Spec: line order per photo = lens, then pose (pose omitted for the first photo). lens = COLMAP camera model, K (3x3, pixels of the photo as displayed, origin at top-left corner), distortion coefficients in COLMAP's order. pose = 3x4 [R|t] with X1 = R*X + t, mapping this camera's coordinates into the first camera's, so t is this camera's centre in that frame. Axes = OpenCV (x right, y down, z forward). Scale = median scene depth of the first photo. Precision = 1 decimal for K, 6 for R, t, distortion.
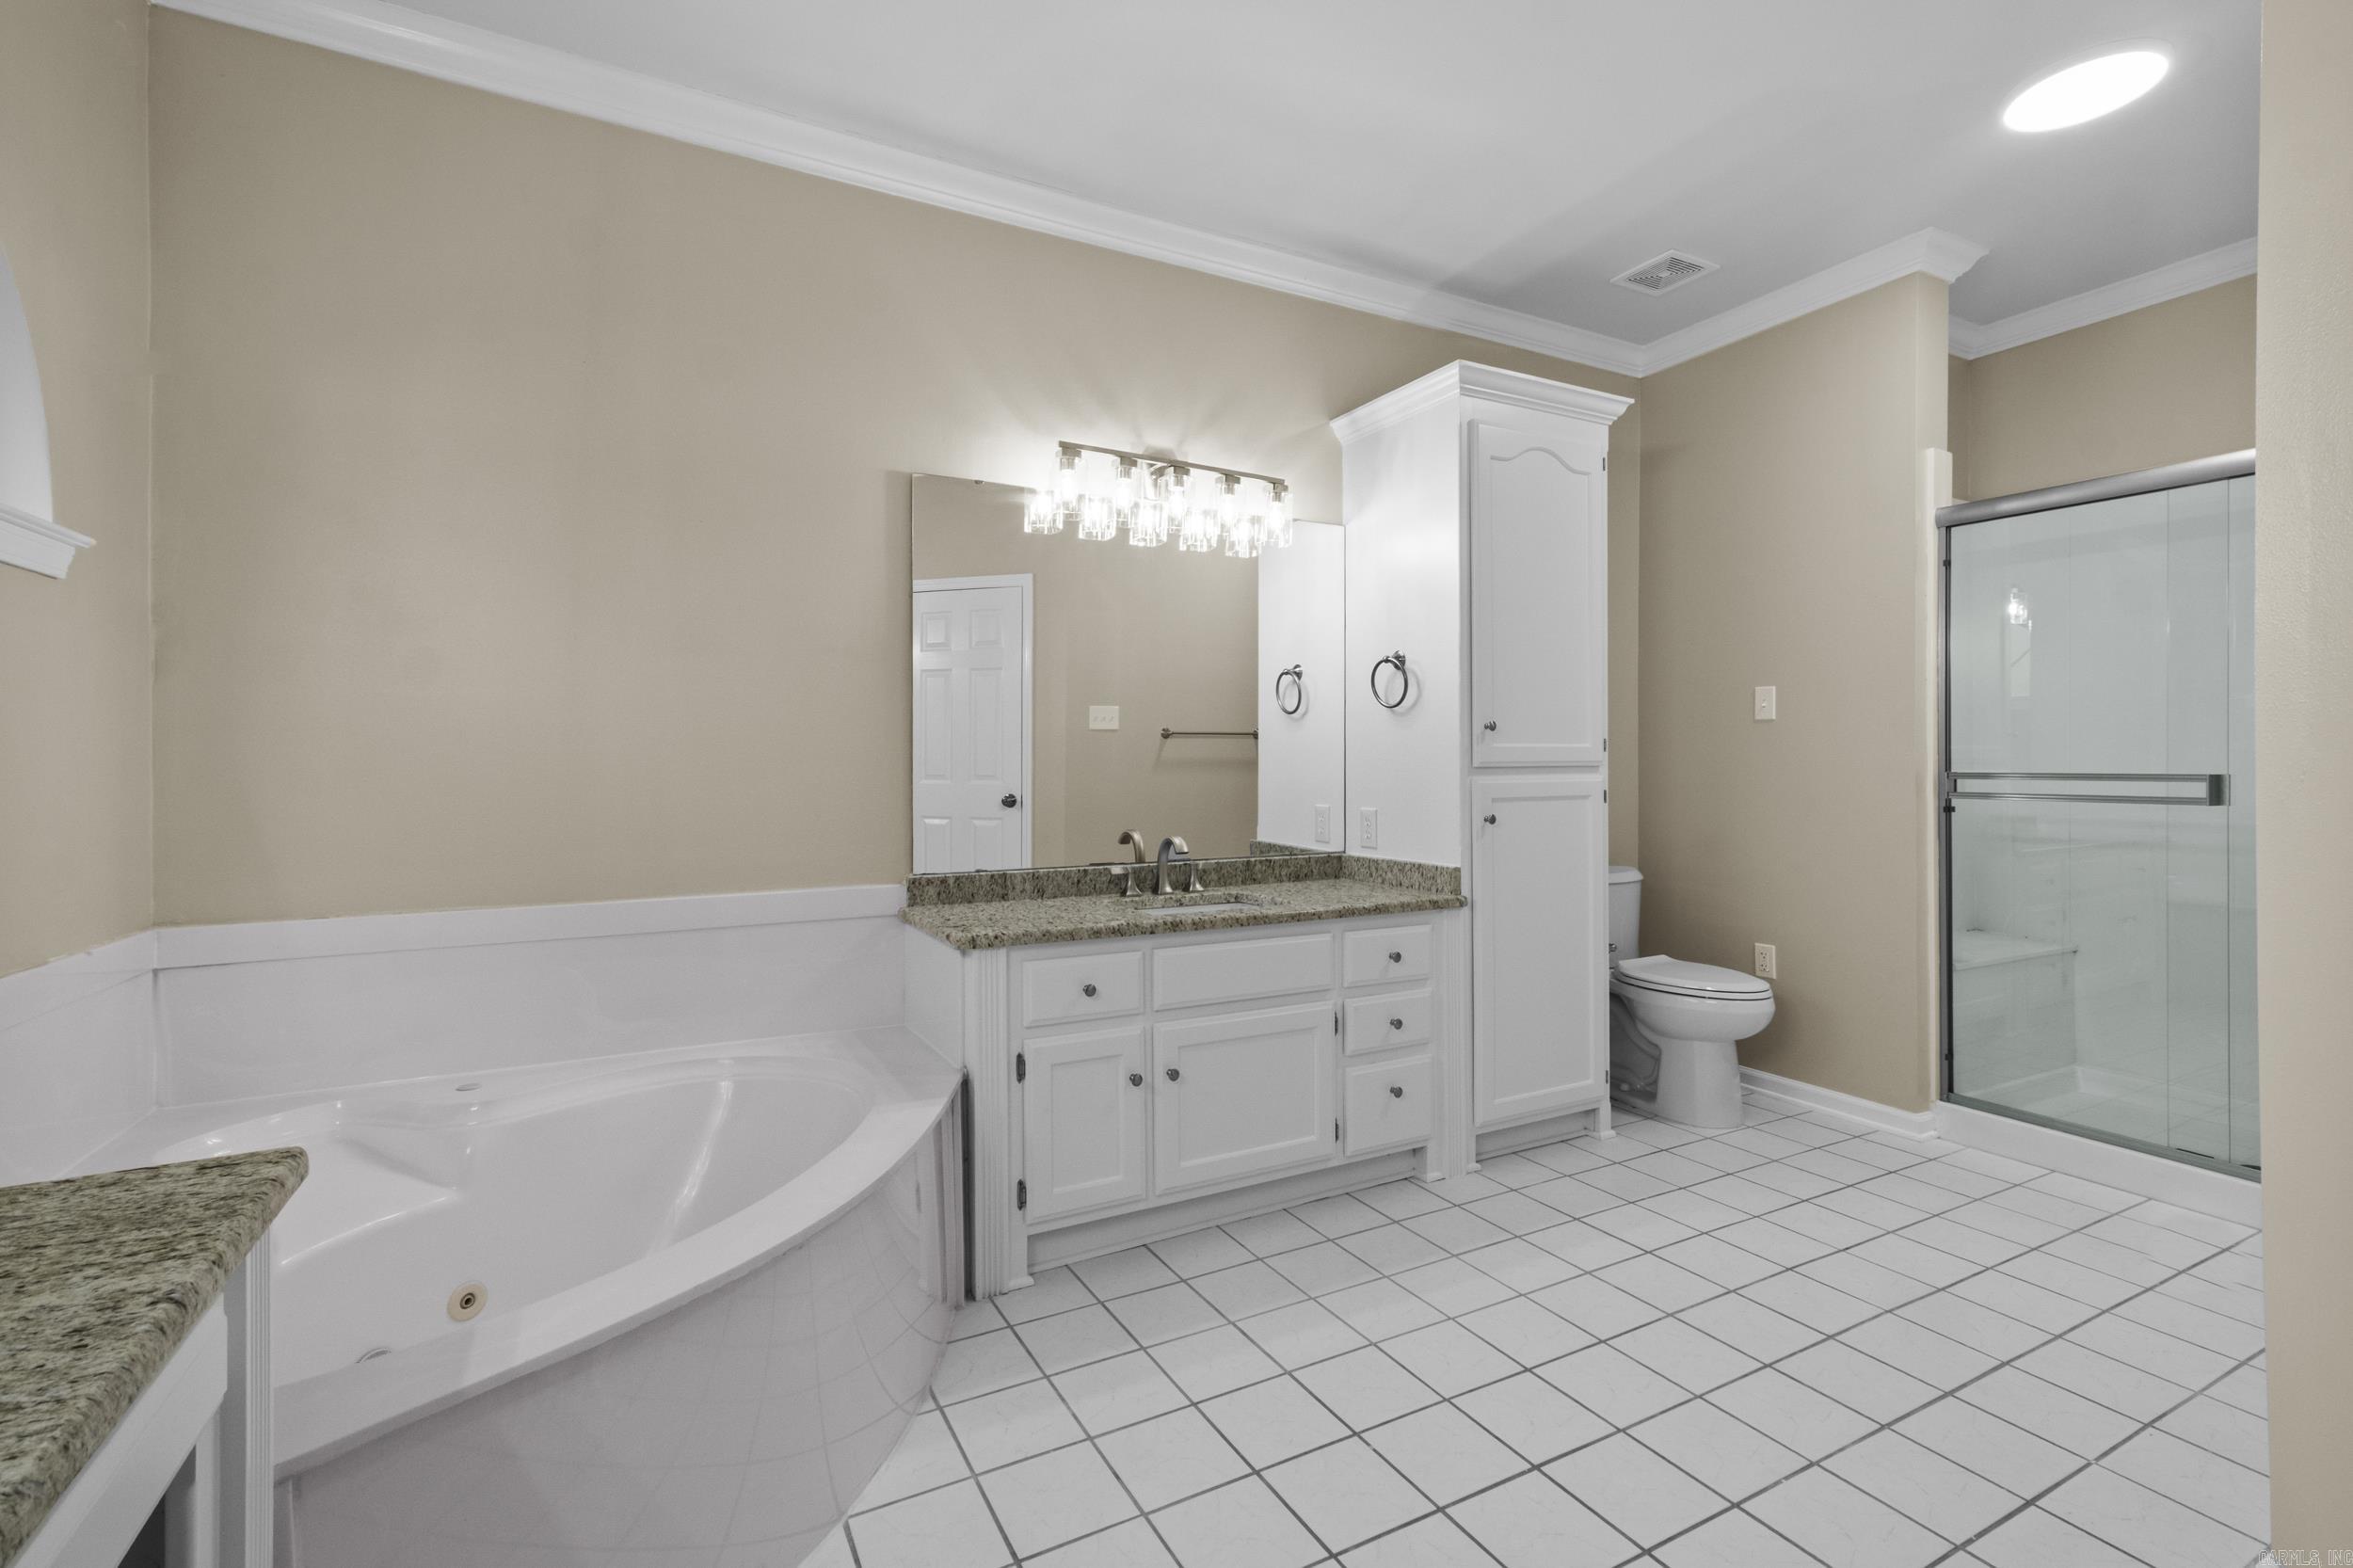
lens RADIAL K [[1013.8, 0, 1157.4], [0, 1013.8, 771.9], [0, 0, 1]] dist [0.005853, 0.000946]
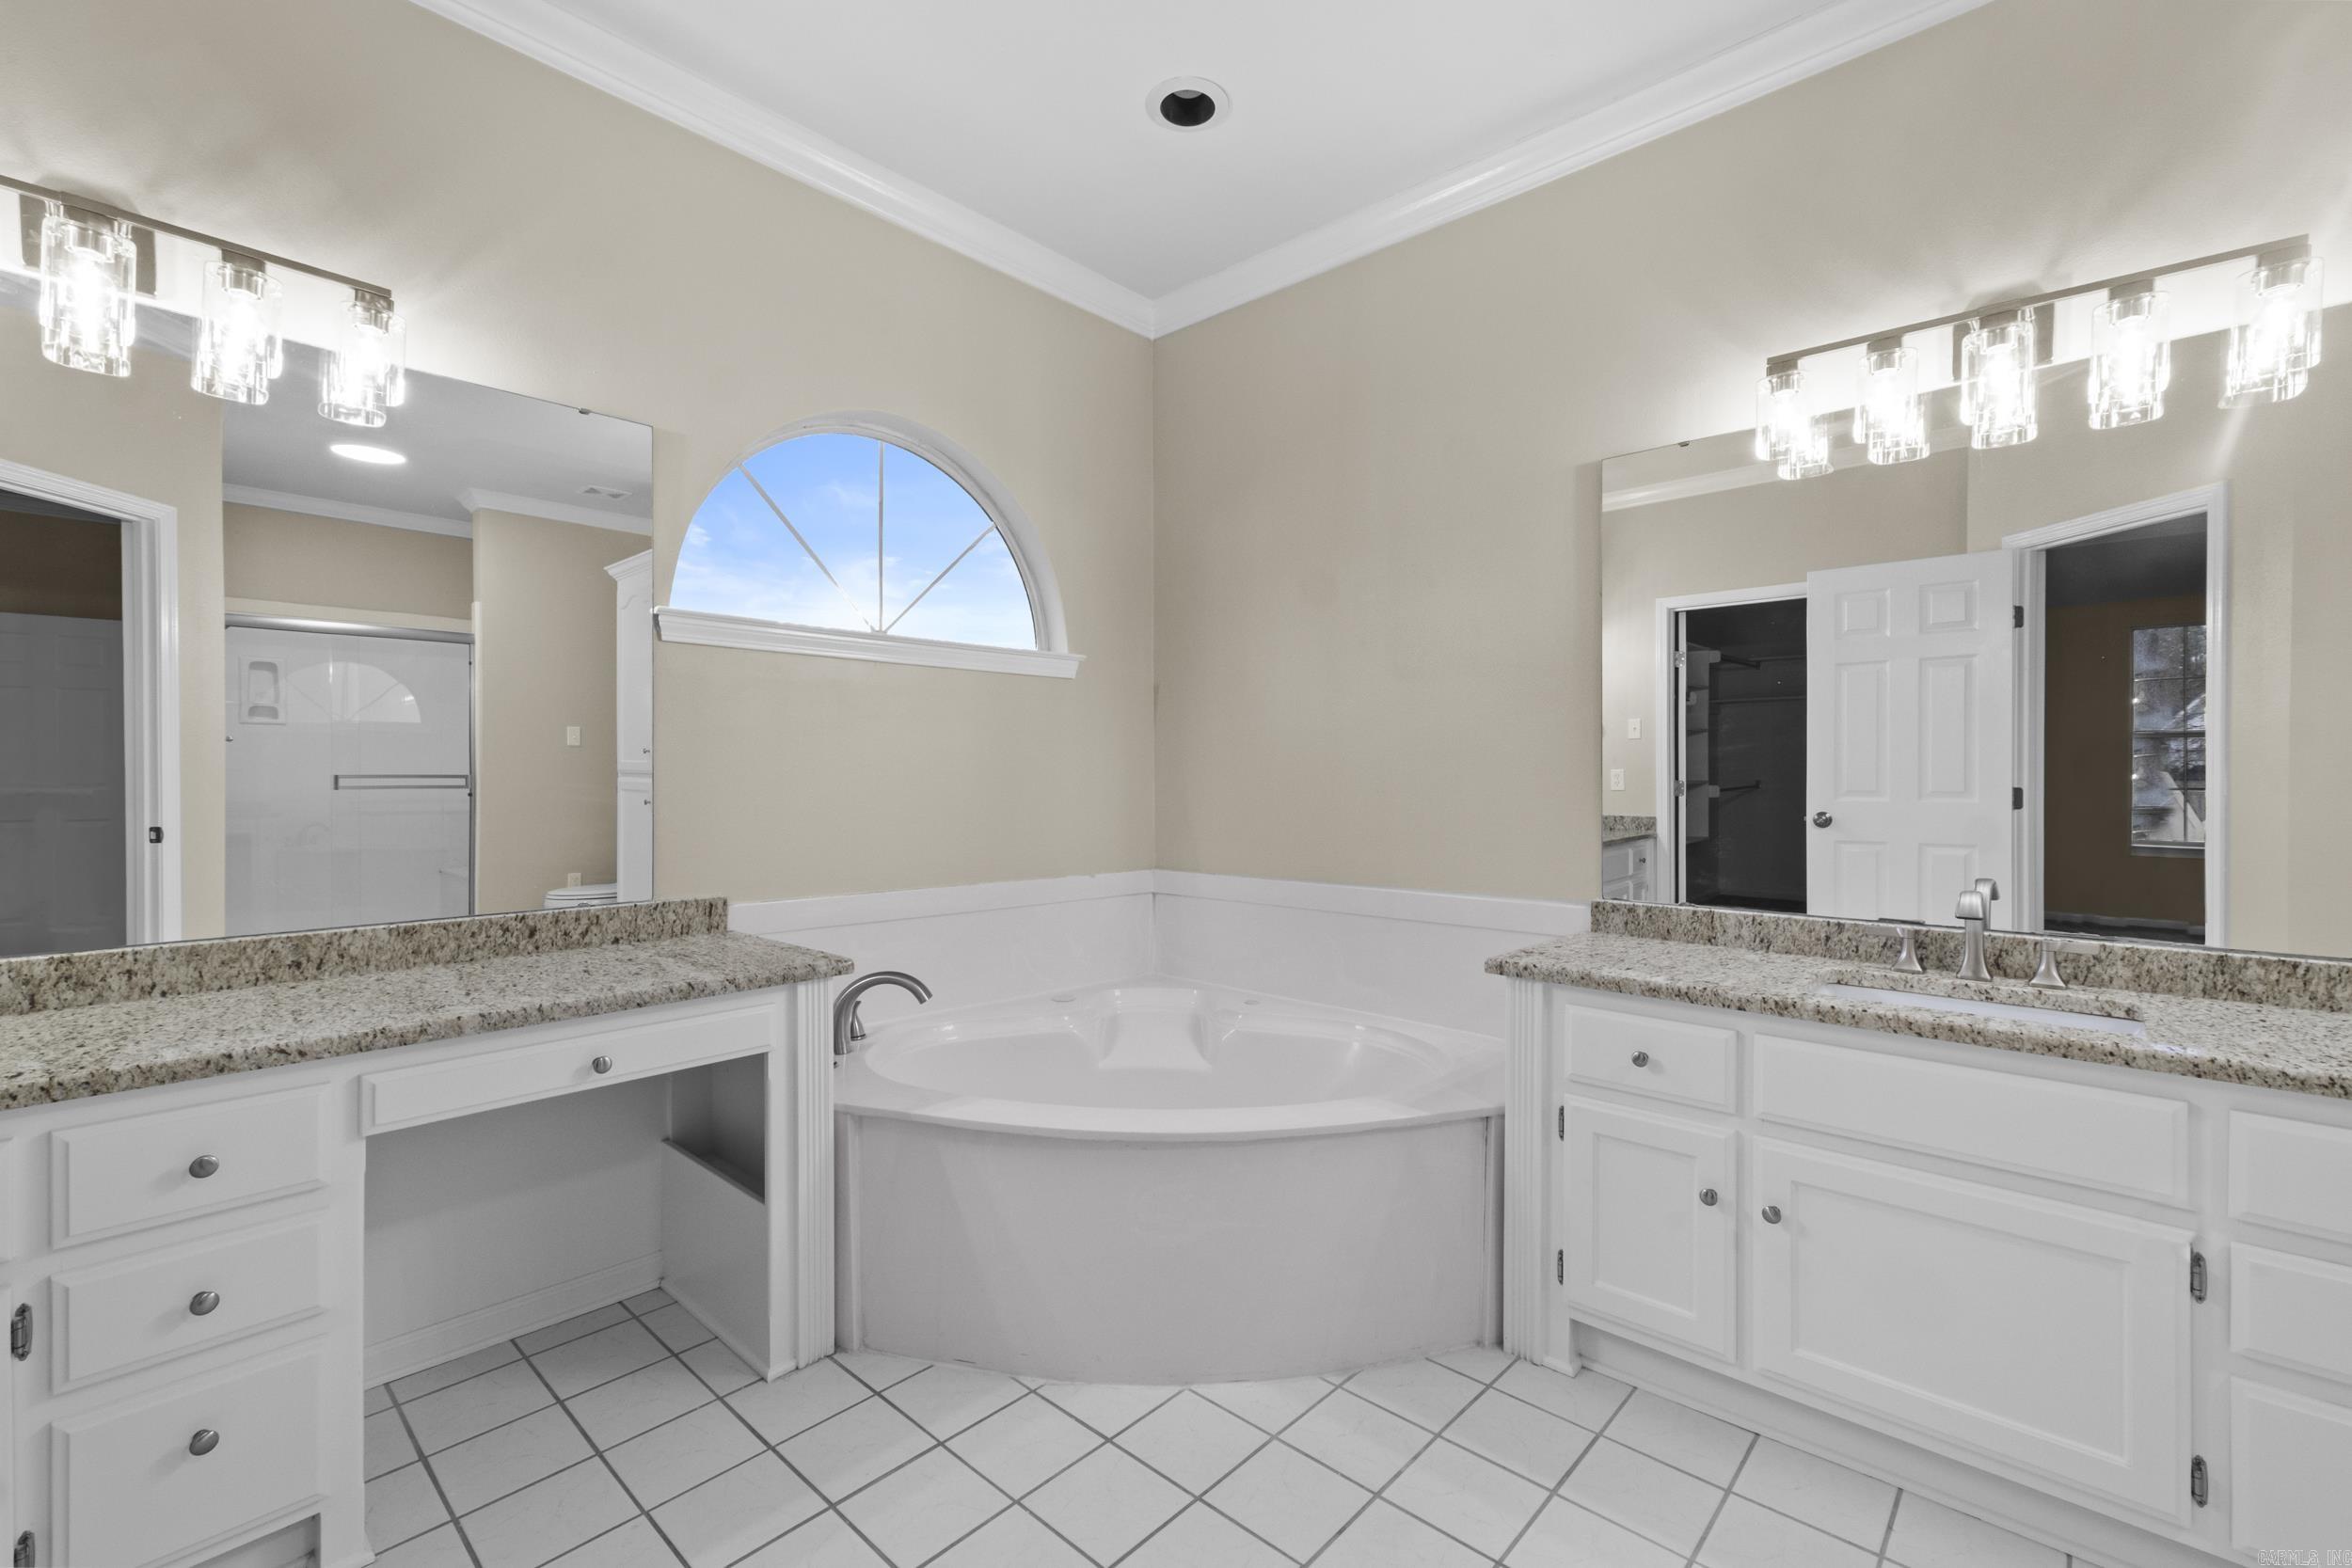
lens RADIAL K [[1013.3, 0, 1164.2], [0, 1013.3, 779.5], [0, 0, 1]] dist [0.005853, 0.000946]
pose [[0.348117, 0.009381, -0.937404, 0.528787], [-0.008794, 0.999939, 0.006741, -0.009260], [0.937410, 0.005896, 0.348178, 0.342054]]
